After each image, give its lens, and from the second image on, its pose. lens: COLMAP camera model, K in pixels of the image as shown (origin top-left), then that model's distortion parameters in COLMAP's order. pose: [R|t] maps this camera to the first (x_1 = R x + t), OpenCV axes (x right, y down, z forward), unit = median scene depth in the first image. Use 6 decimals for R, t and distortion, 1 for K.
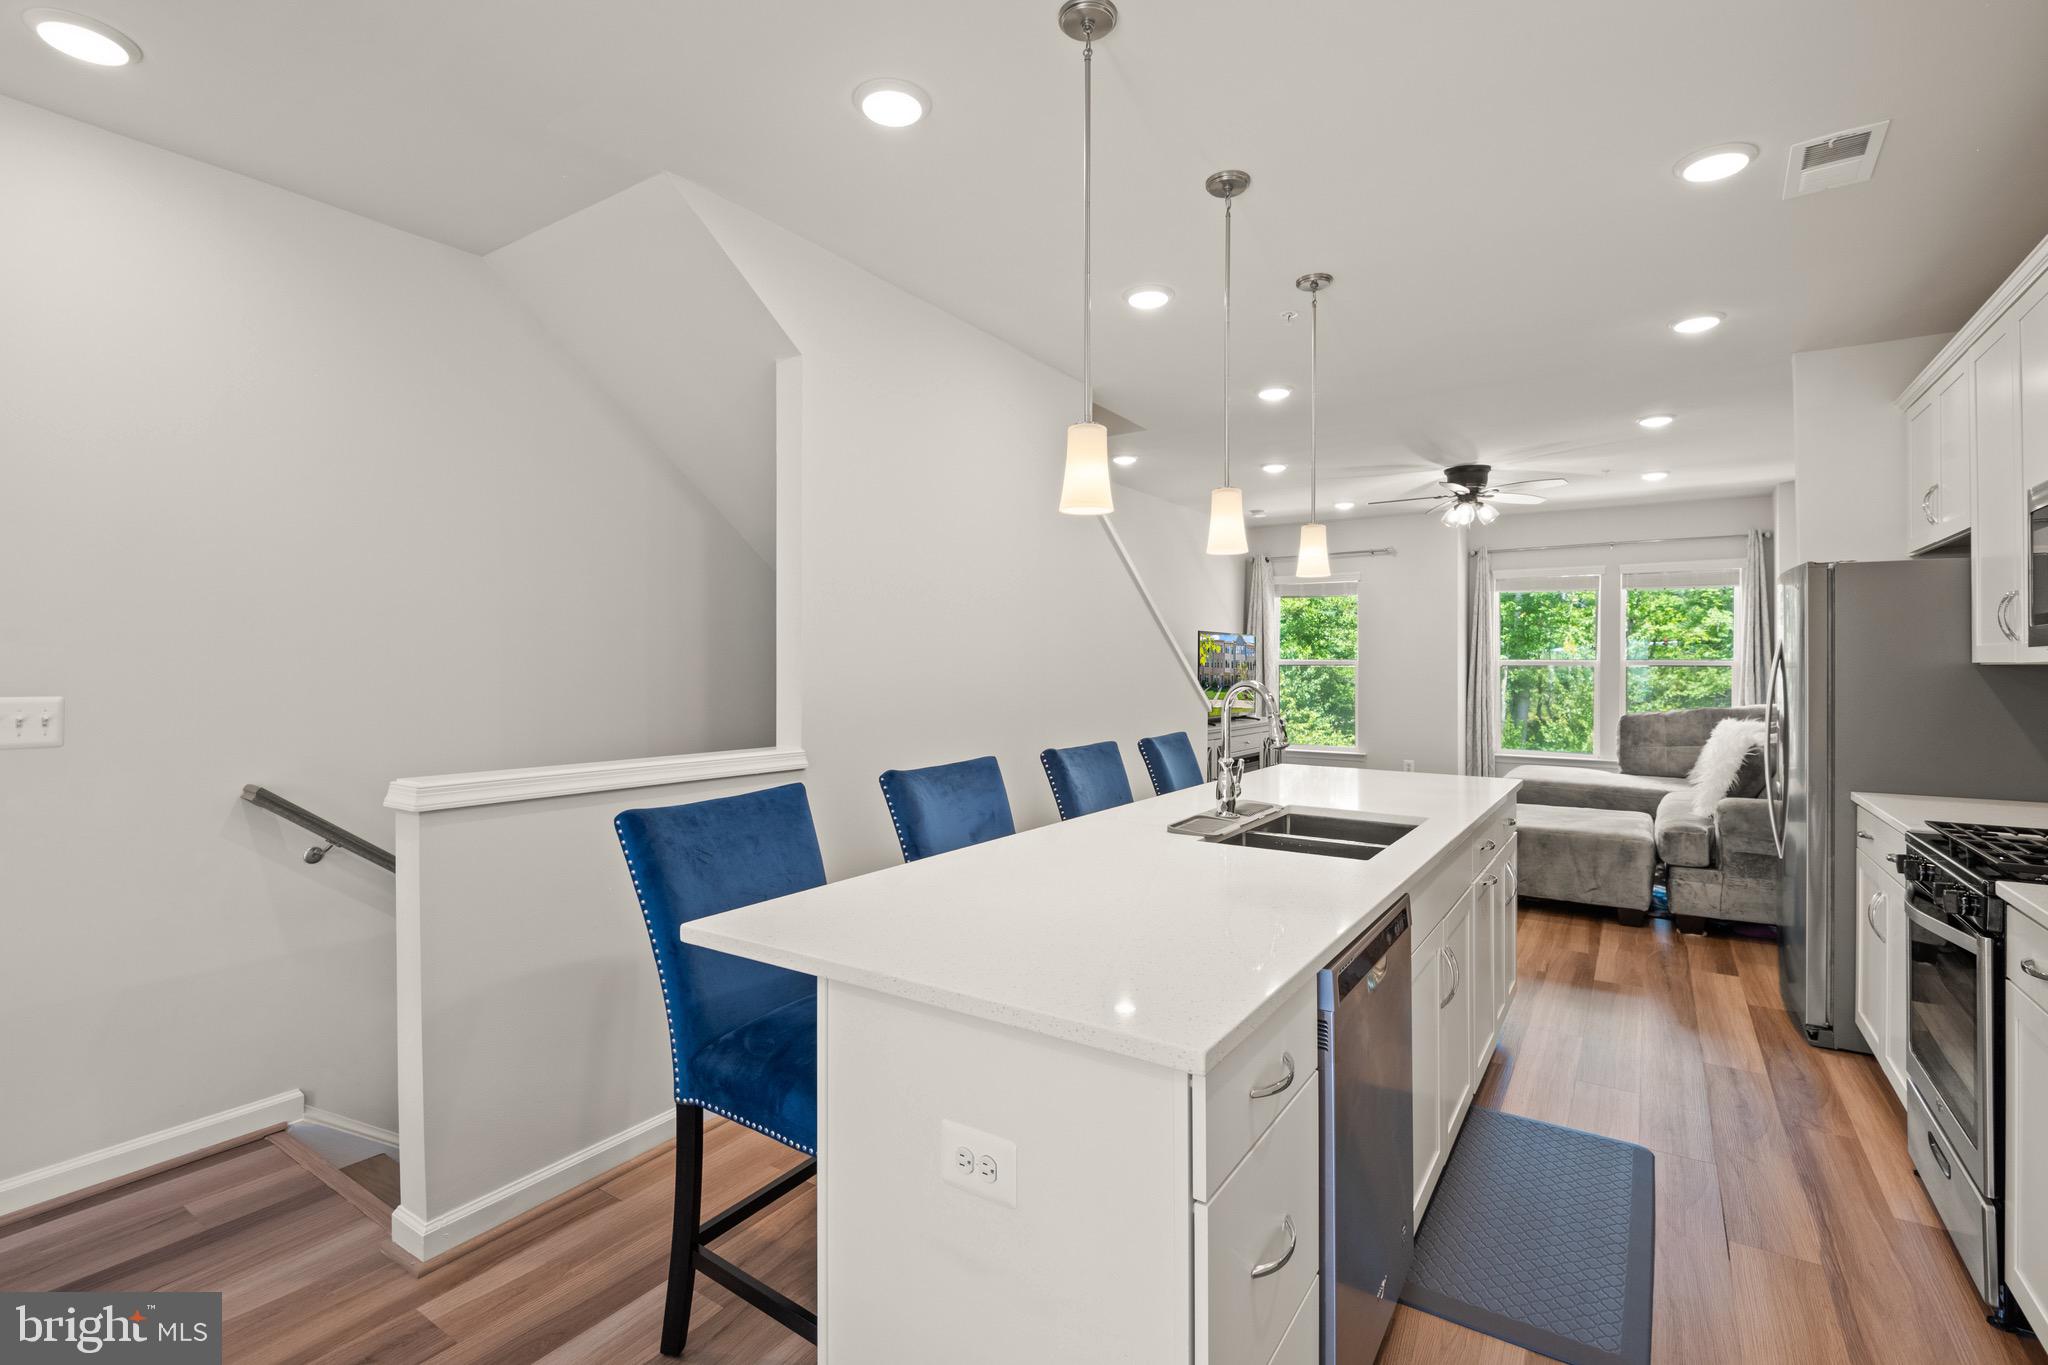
lens RADIAL K [[932.9, 0, 1021.5], [0, 932.9, 655.9], [0, 0, 1]] dist [0.017560, -0.015072]
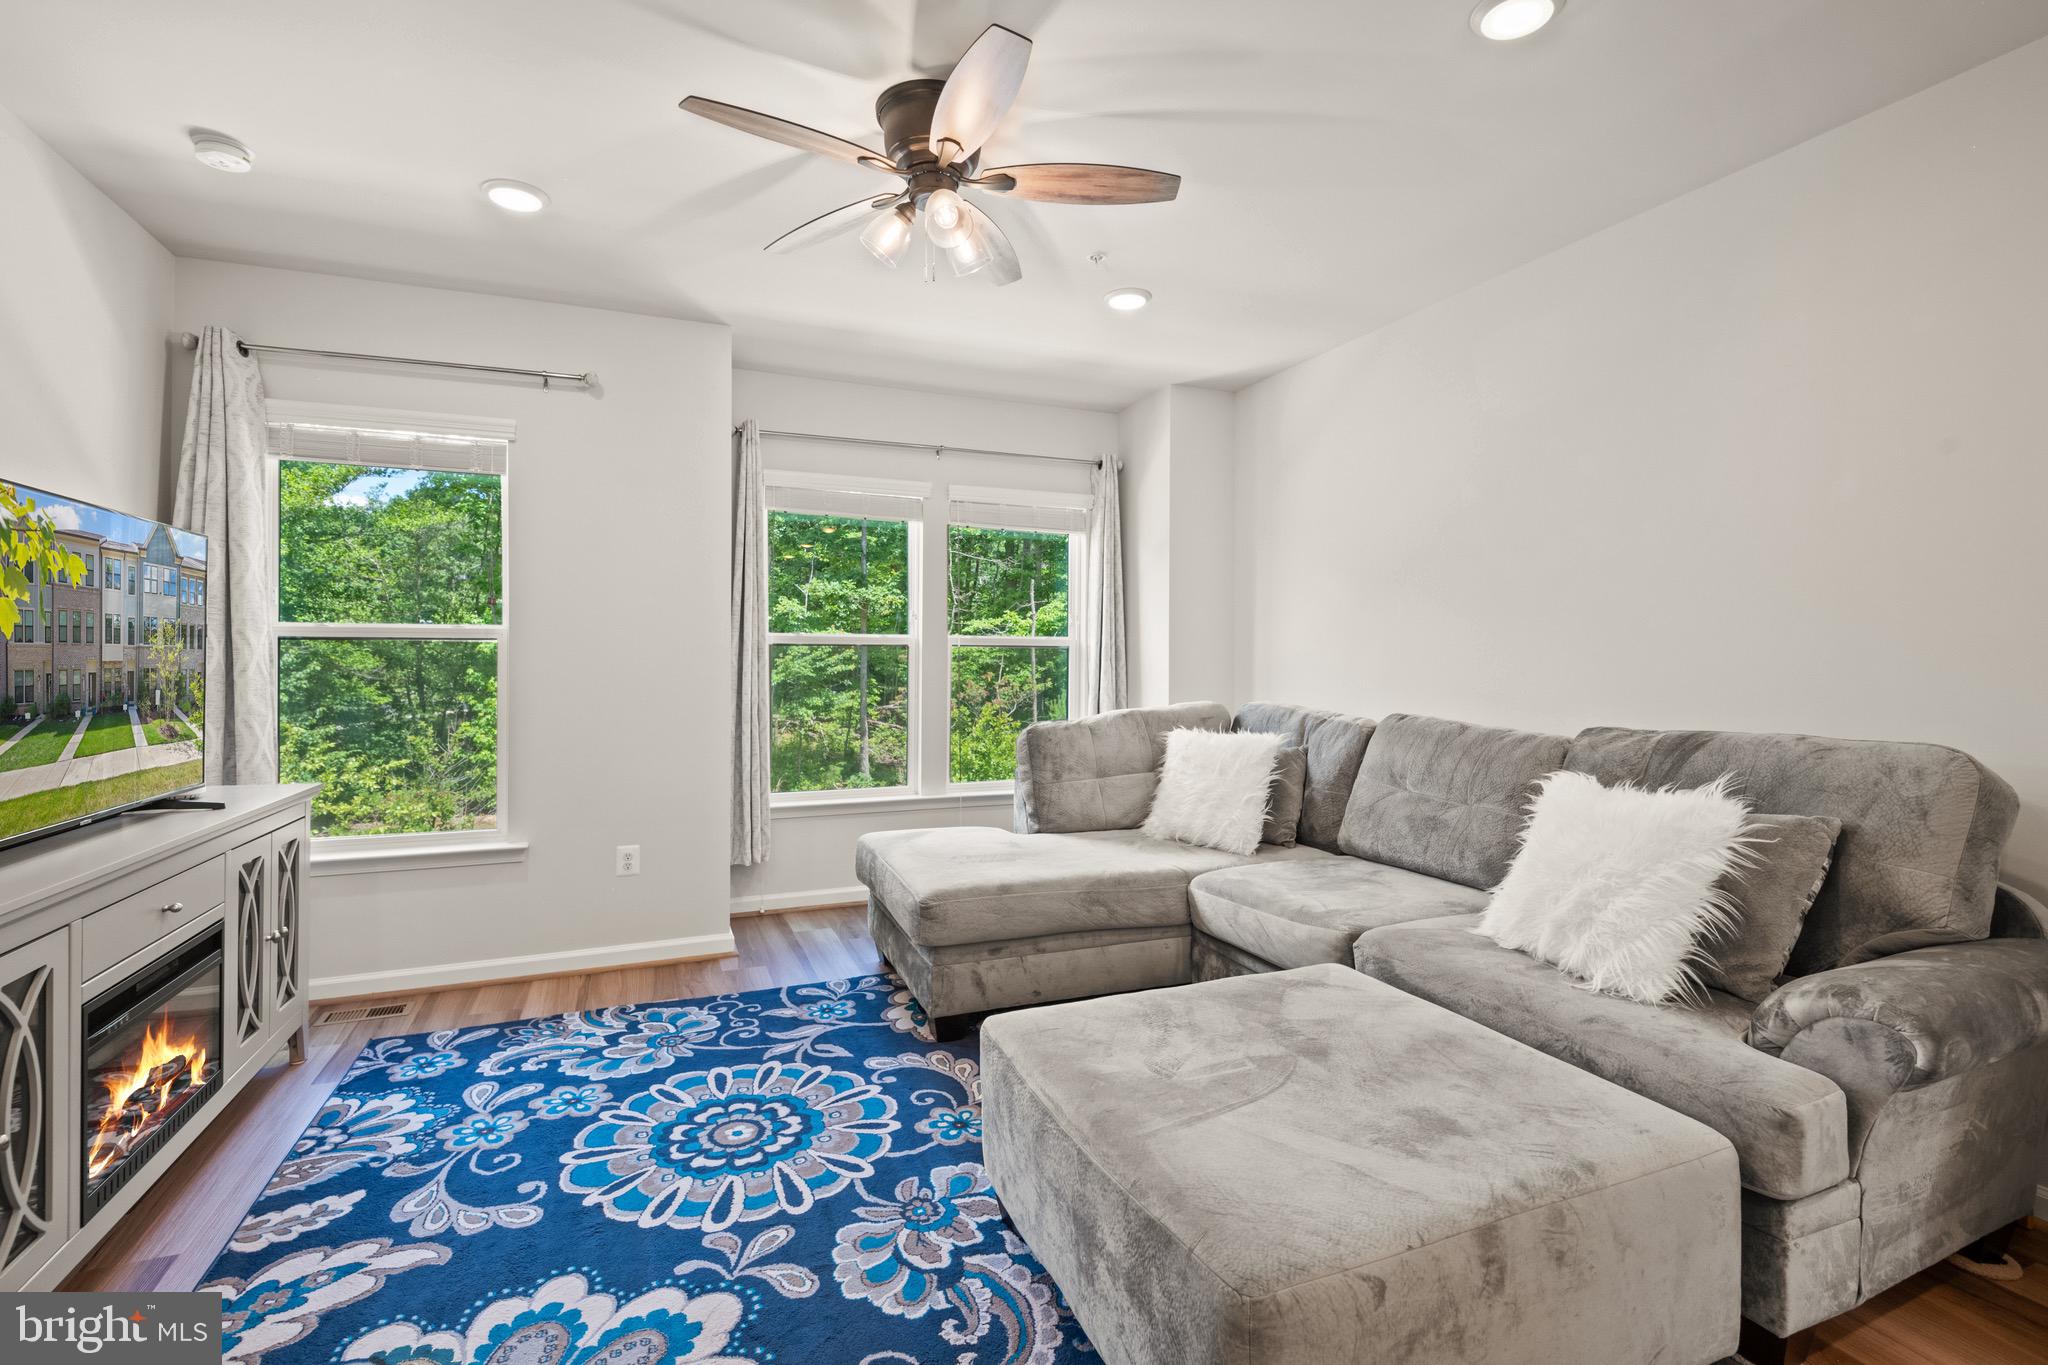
lens RADIAL K [[932.9, 0, 1030.8], [0, 932.9, 650.3], [0, 0, 1]] dist [0.017560, -0.015072]
pose [[0.553124, 0.006097, 0.833076, 0.259243], [-0.010233, 0.999948, -0.000524, 0.024846], [-0.833036, -0.008234, 0.553158, 1.074057]]
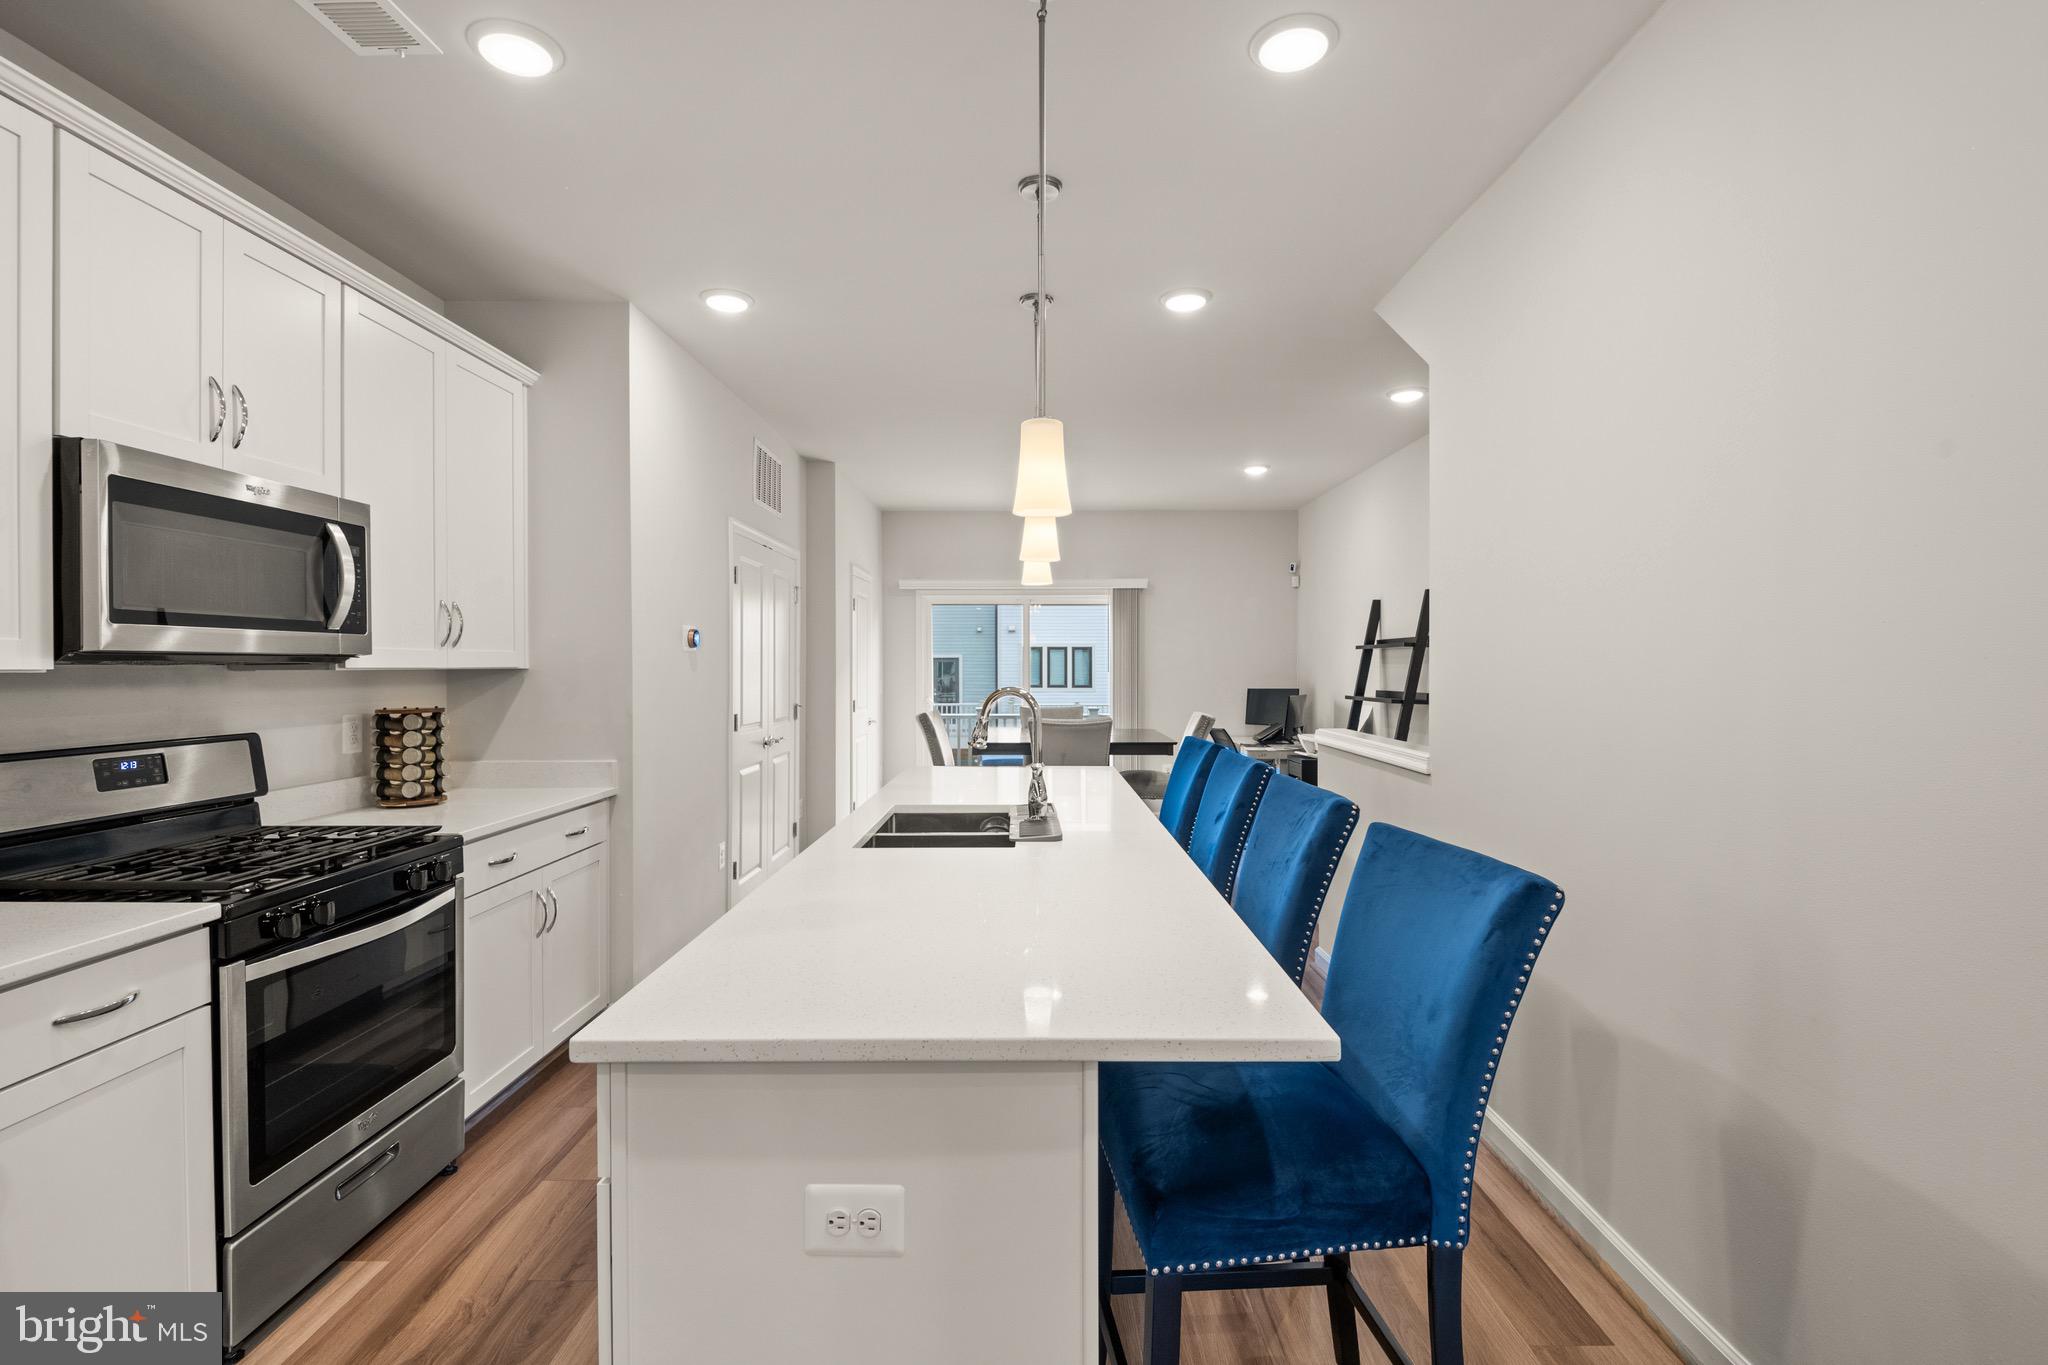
lens RADIAL K [[932.9, 0, 1026.1], [0, 932.9, 672.2], [0, 0, 1]] dist [0.017560, -0.015072]
pose [[-0.833693, 0.004437, -0.552211, 0.454066], [0.007443, 0.999967, -0.003202, 0.008373], [0.552178, -0.006779, -0.833699, 1.057490]]
